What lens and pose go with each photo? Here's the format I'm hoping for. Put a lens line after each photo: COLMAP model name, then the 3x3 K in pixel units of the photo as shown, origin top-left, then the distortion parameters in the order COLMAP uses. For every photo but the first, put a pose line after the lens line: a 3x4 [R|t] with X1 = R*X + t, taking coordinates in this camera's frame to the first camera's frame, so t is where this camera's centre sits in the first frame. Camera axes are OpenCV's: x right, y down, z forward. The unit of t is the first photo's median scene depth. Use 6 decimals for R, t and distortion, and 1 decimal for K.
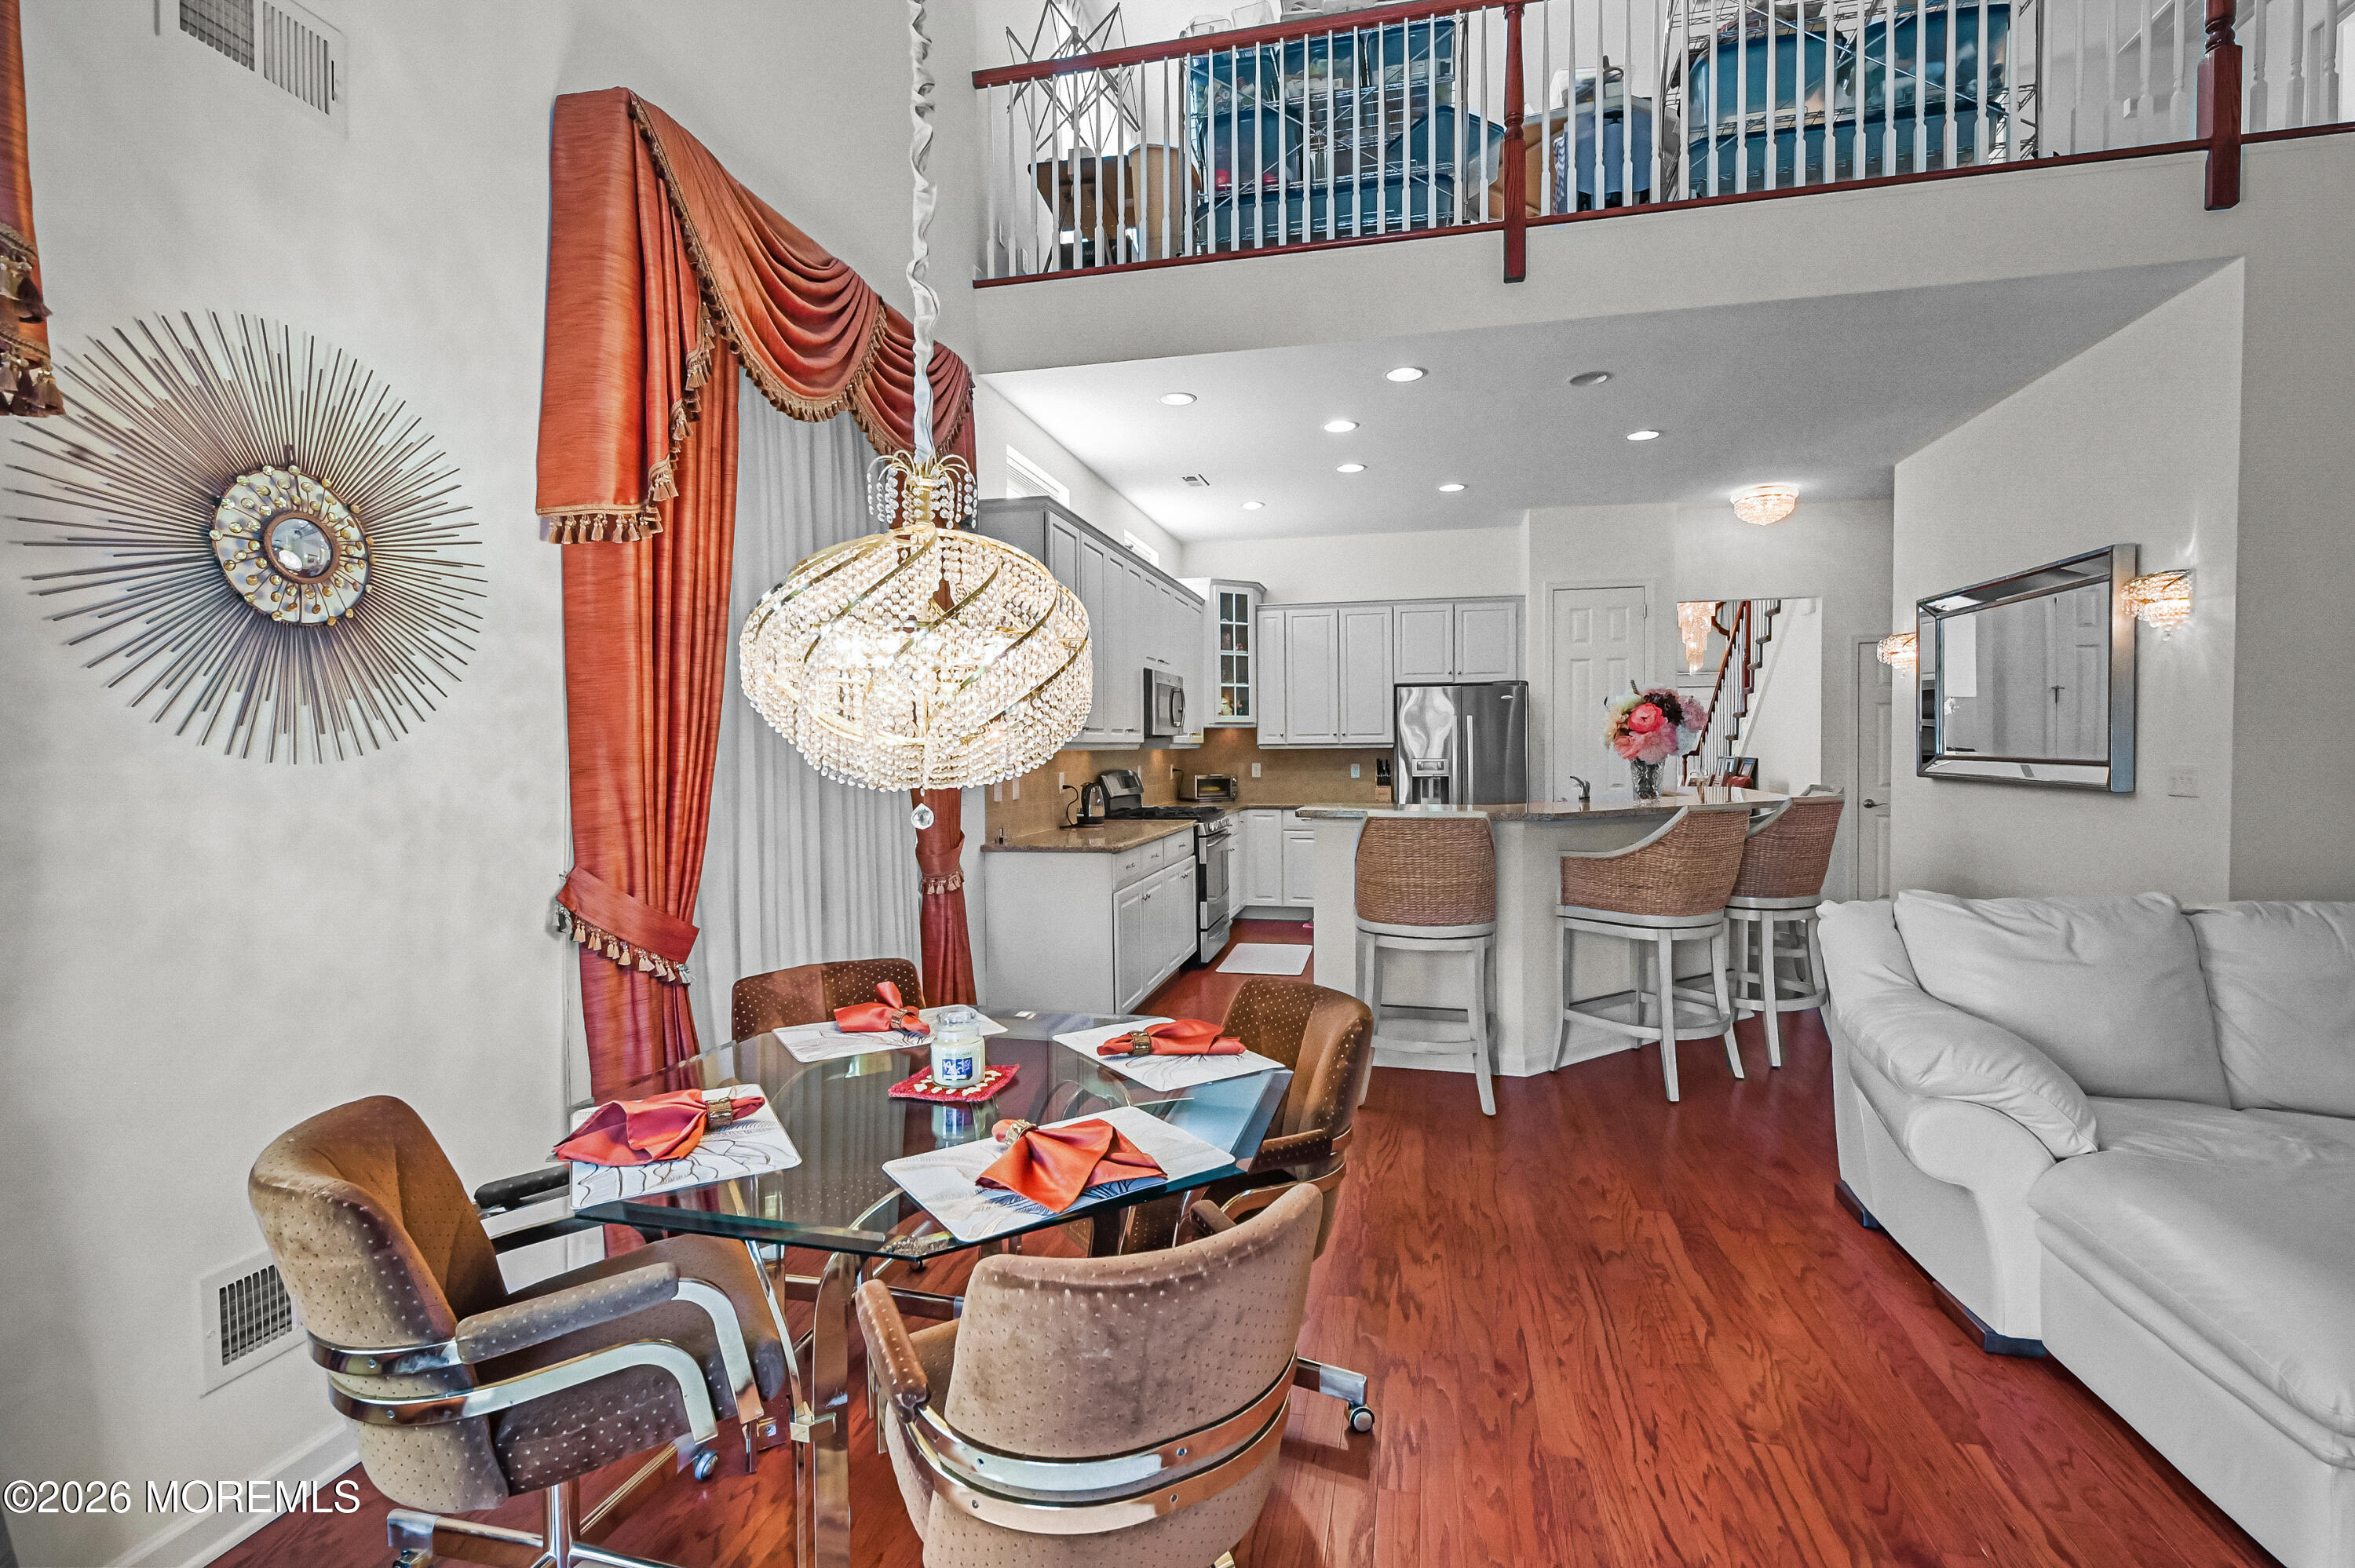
lens RADIAL K [[1059.4, 0, 1176.8], [0, 1059.4, 772.7], [0, 0, 1]] dist [0.001910, 0.000555]
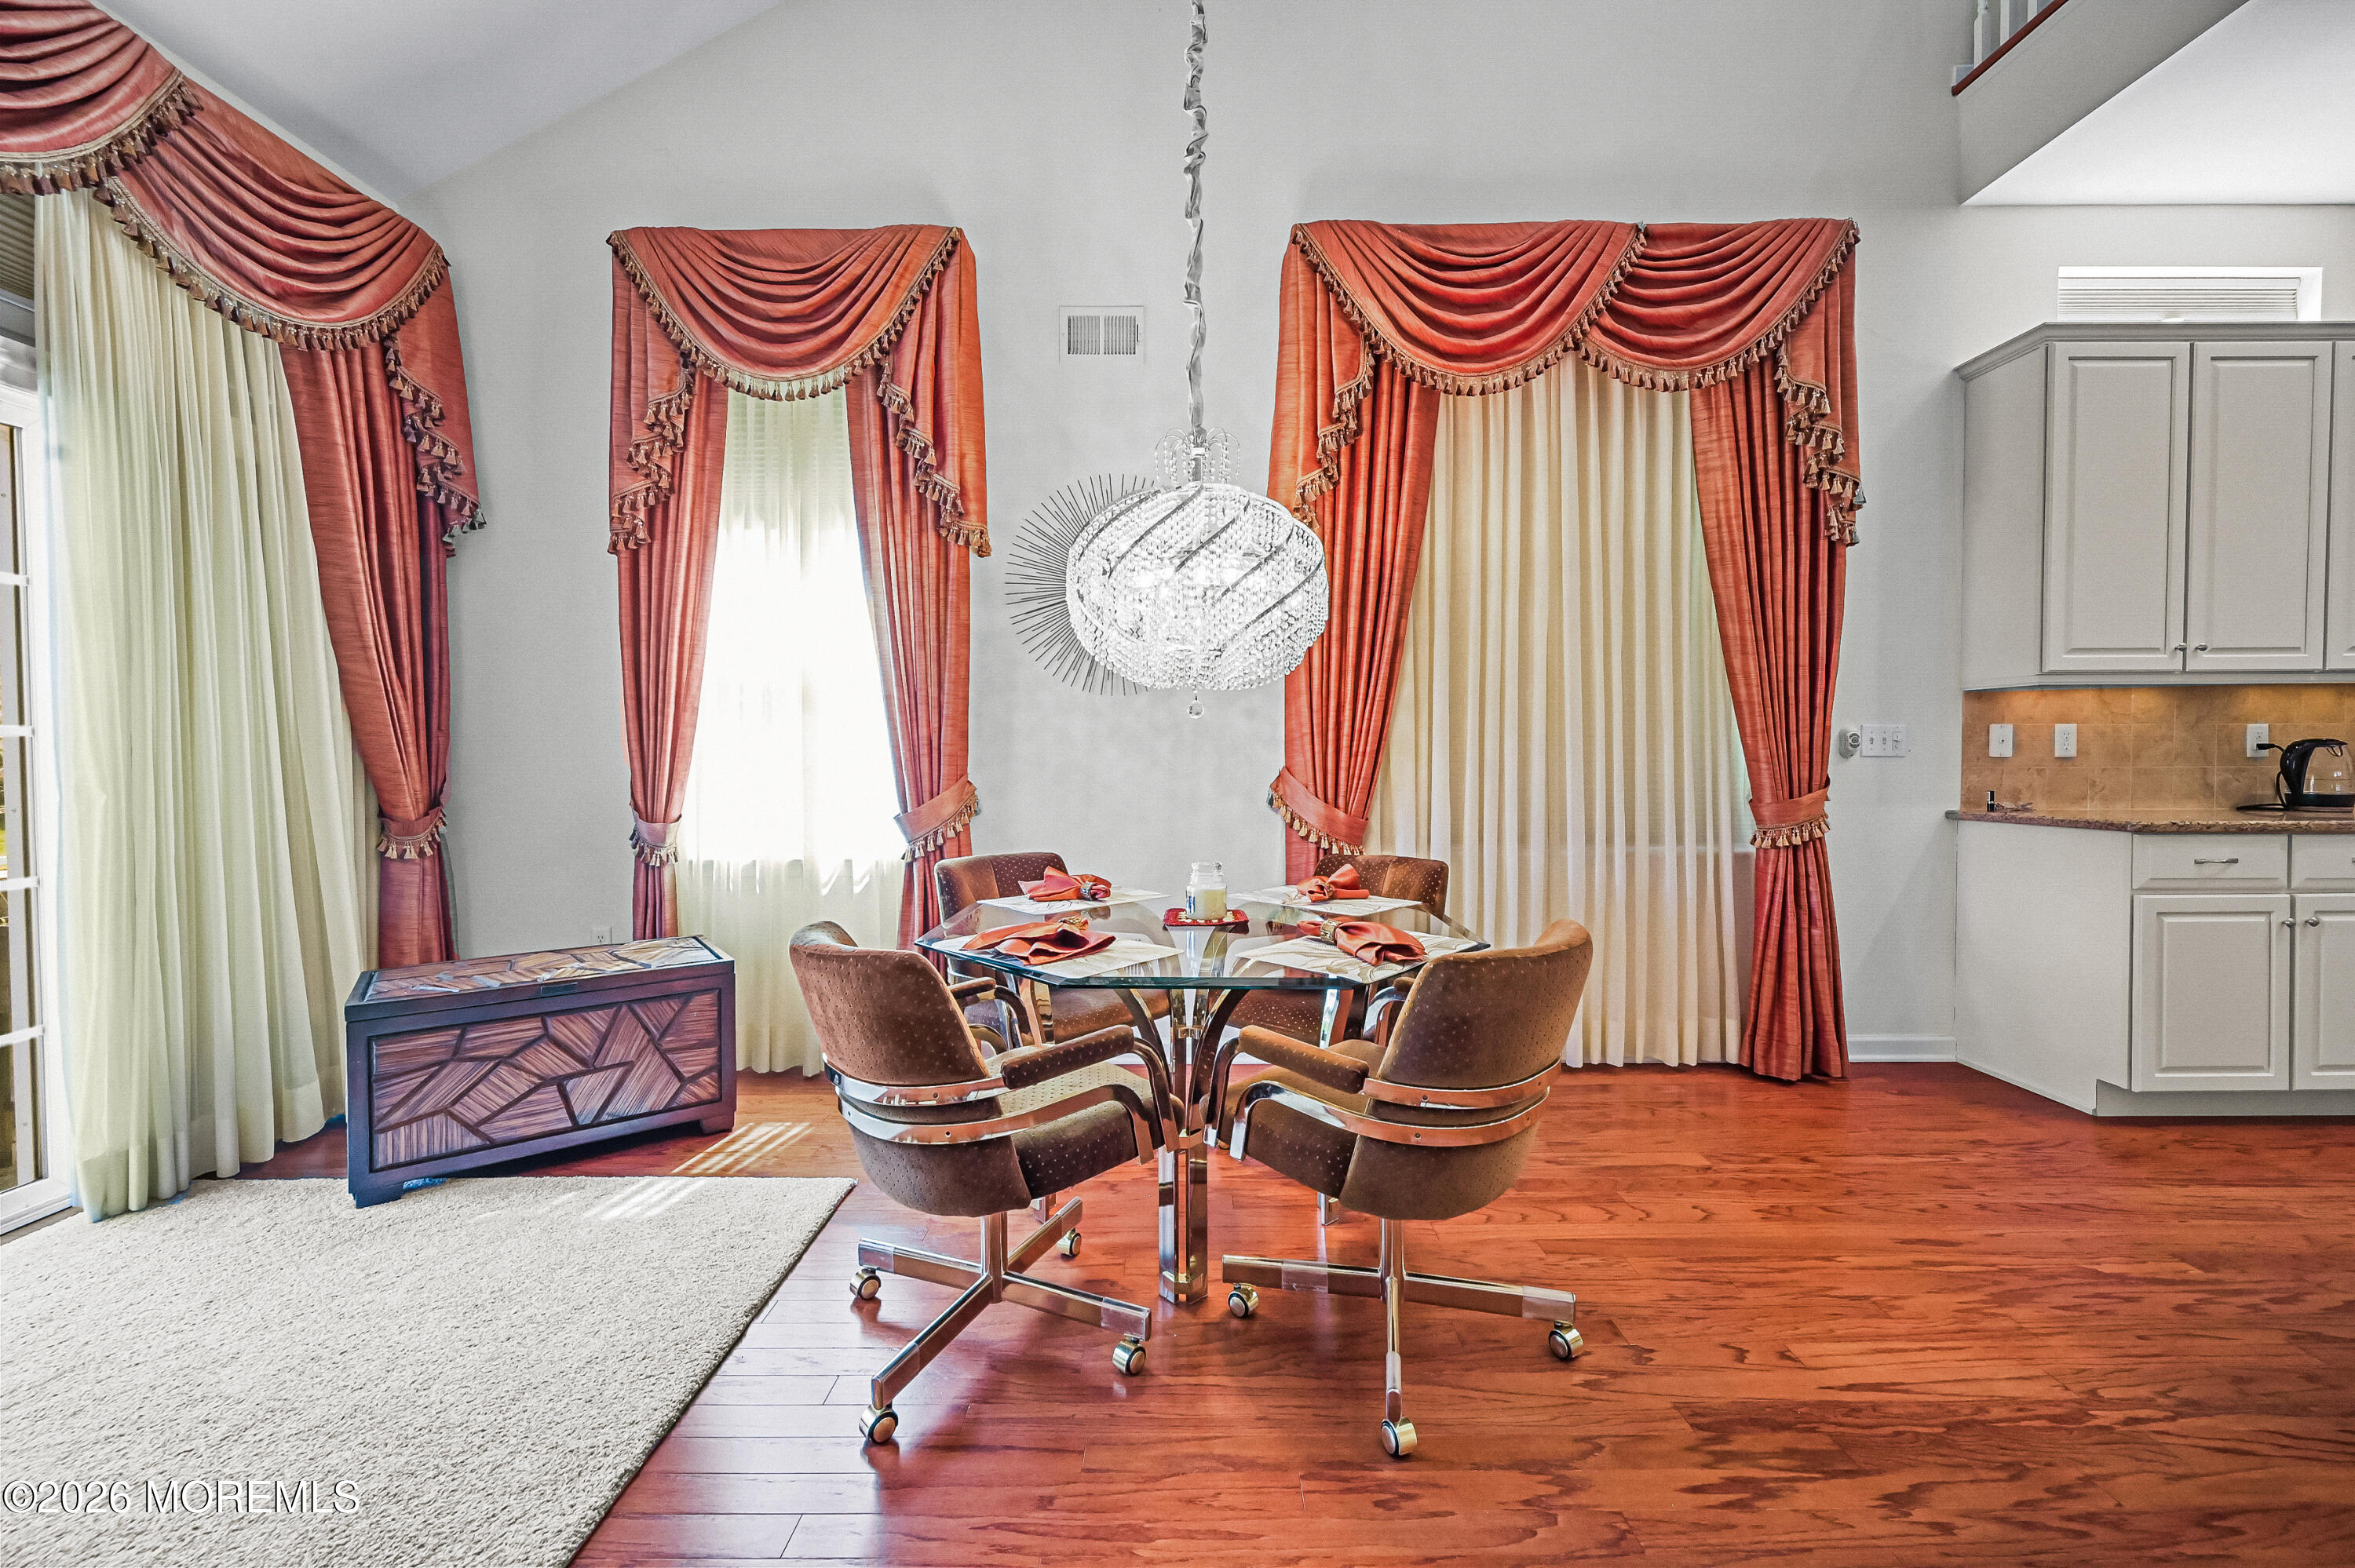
lens RADIAL K [[928.7, 0, 1180.7], [0, 928.7, 778.9], [0, 0, 1]] dist [0.000840, 0.000297]
pose [[0.221918, 0.029813, -0.974609, 0.268778], [-0.020896, 0.999448, 0.025815, 0.030141], [0.974841, 0.014636, 0.222419, 0.223034]]
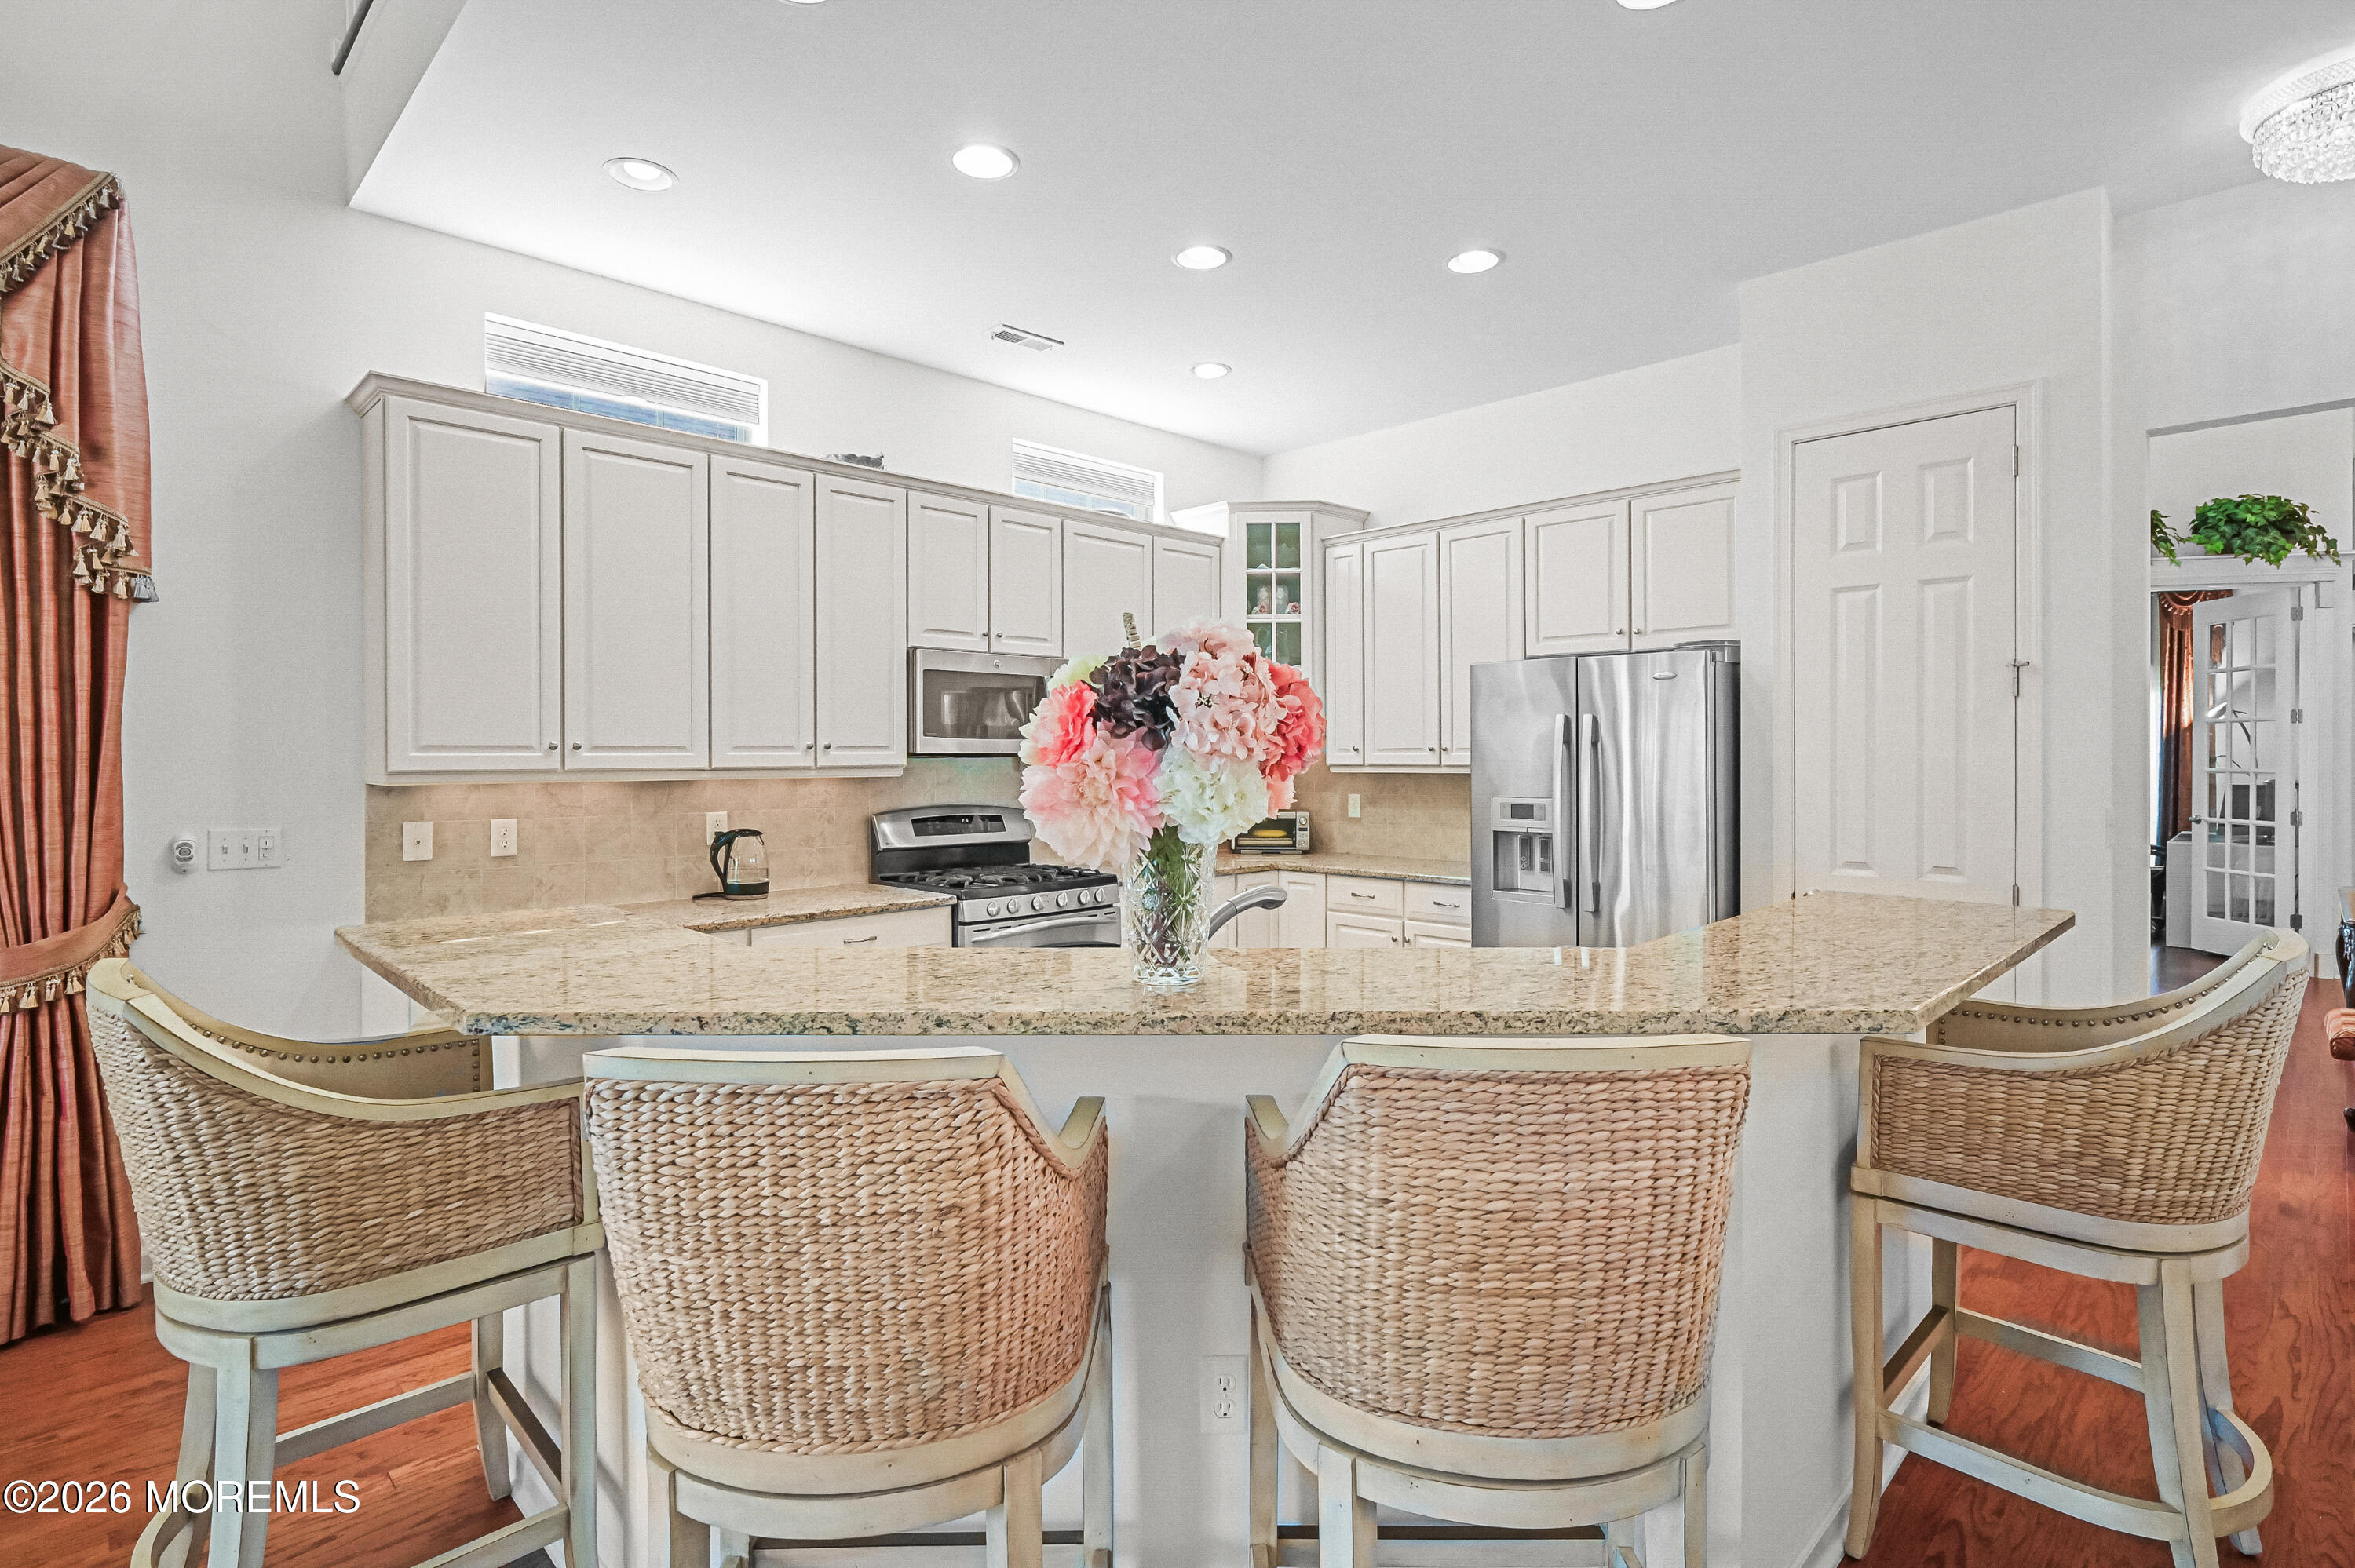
lens RADIAL K [[1187.7, 0, 1184.3], [0, 1187.7, 779.0], [0, 0, 1]] dist [0.001295, -0.000910]
pose [[0.857973, 0.005504, -0.513666, 0.475926], [-0.009744, 0.999937, -0.005560, -0.018282], [0.513603, 0.009776, 0.857972, 0.485020]]
